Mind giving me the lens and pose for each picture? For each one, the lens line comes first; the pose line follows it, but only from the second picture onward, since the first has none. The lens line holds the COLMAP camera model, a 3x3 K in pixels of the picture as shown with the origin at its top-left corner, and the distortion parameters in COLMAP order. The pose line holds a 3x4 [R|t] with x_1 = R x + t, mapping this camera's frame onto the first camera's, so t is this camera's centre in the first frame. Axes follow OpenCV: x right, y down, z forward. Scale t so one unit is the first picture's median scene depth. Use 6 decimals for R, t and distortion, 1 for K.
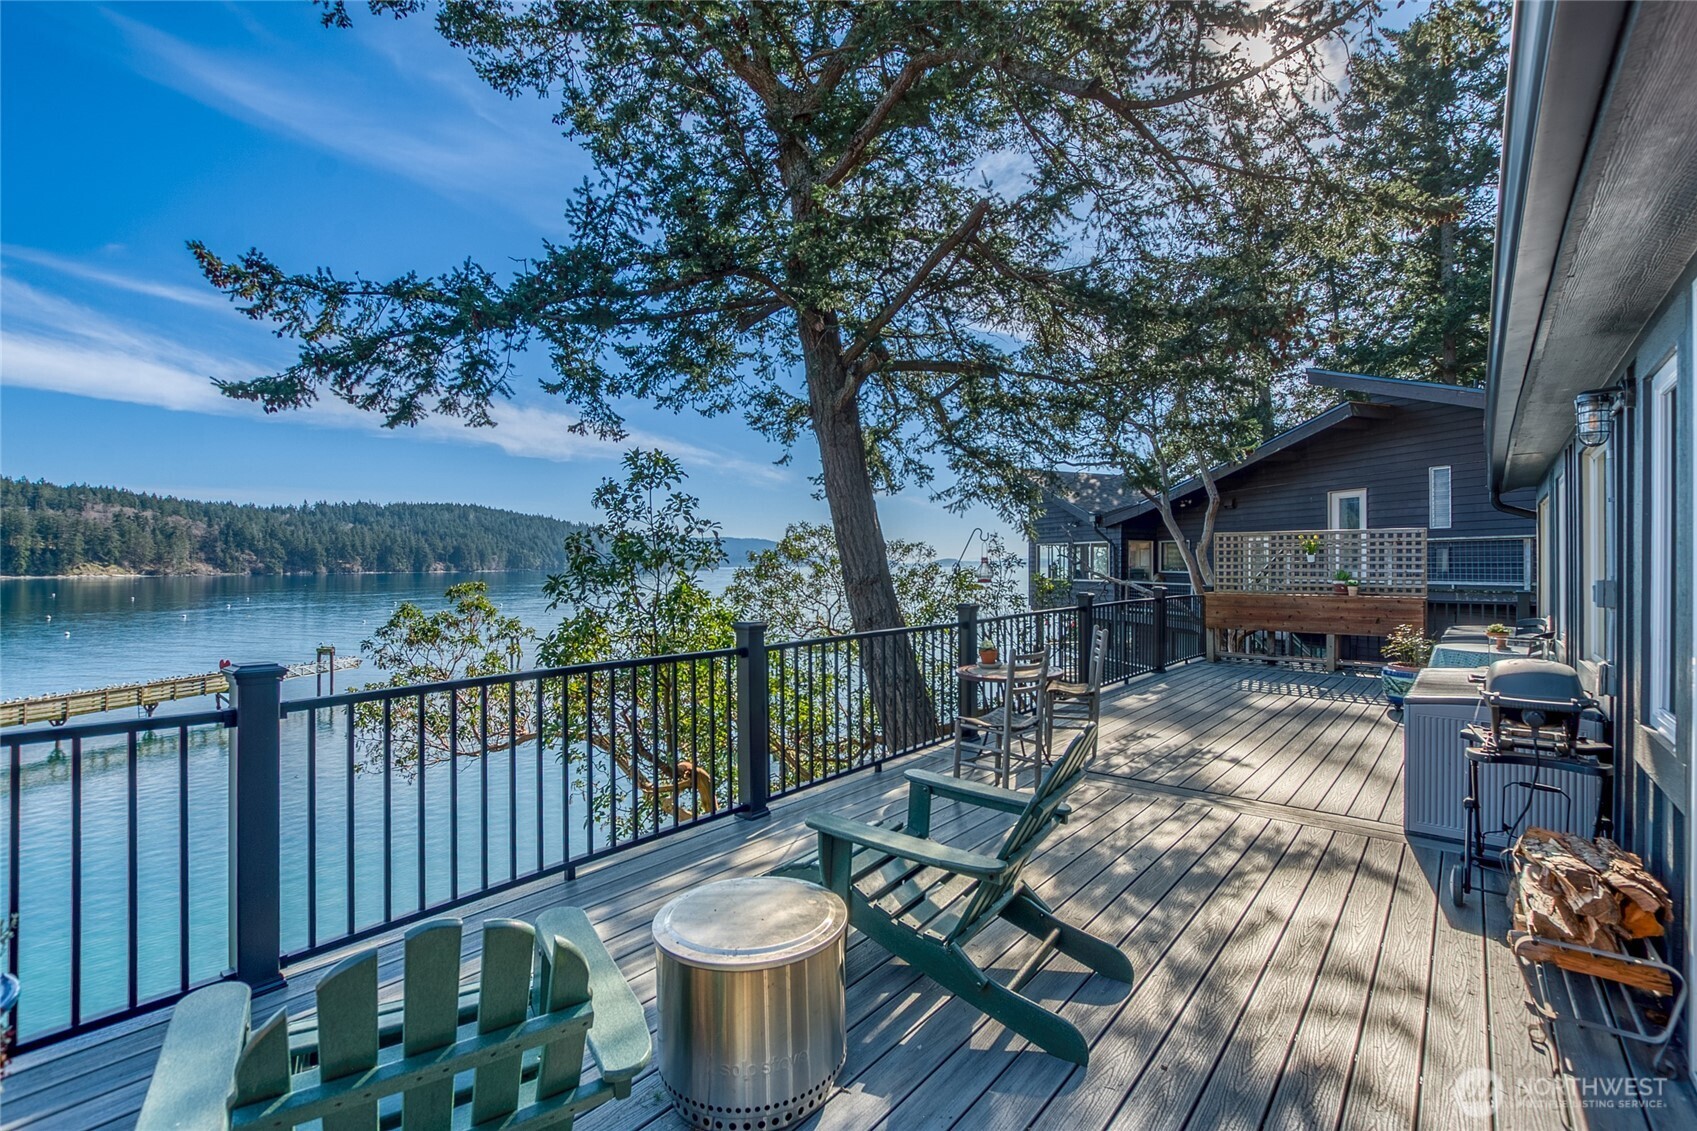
lens RADIAL K [[768.9, 0, 894.8], [0, 768.9, 554.0], [0, 0, 1]] dist [-0.015868, -0.001994]
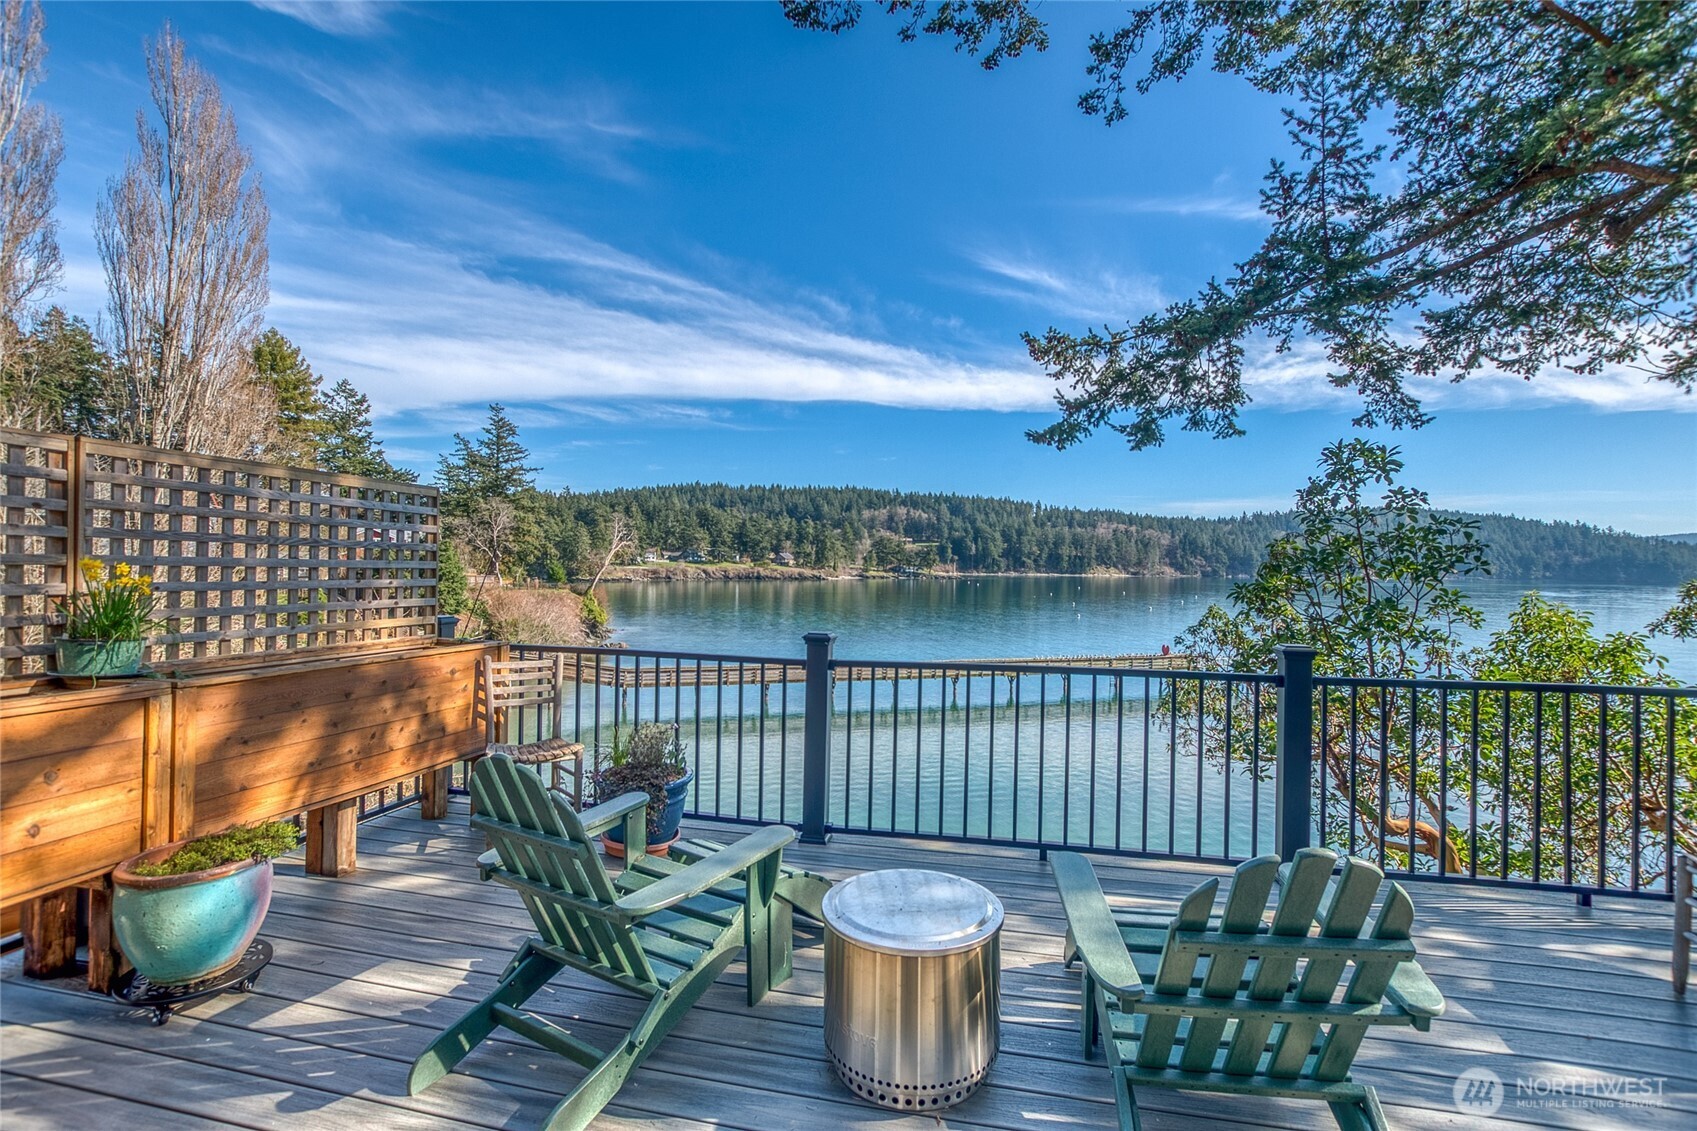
lens RADIAL K [[768.9, 0, 855.0], [0, 768.9, 560.3], [0, 0, 1]] dist [-0.015868, -0.001994]
pose [[0.428117, 0.002619, -0.903719, 0.126273], [-0.001910, 0.999996, 0.001994, -0.001739], [0.903721, 0.000872, 0.428121, 0.078814]]
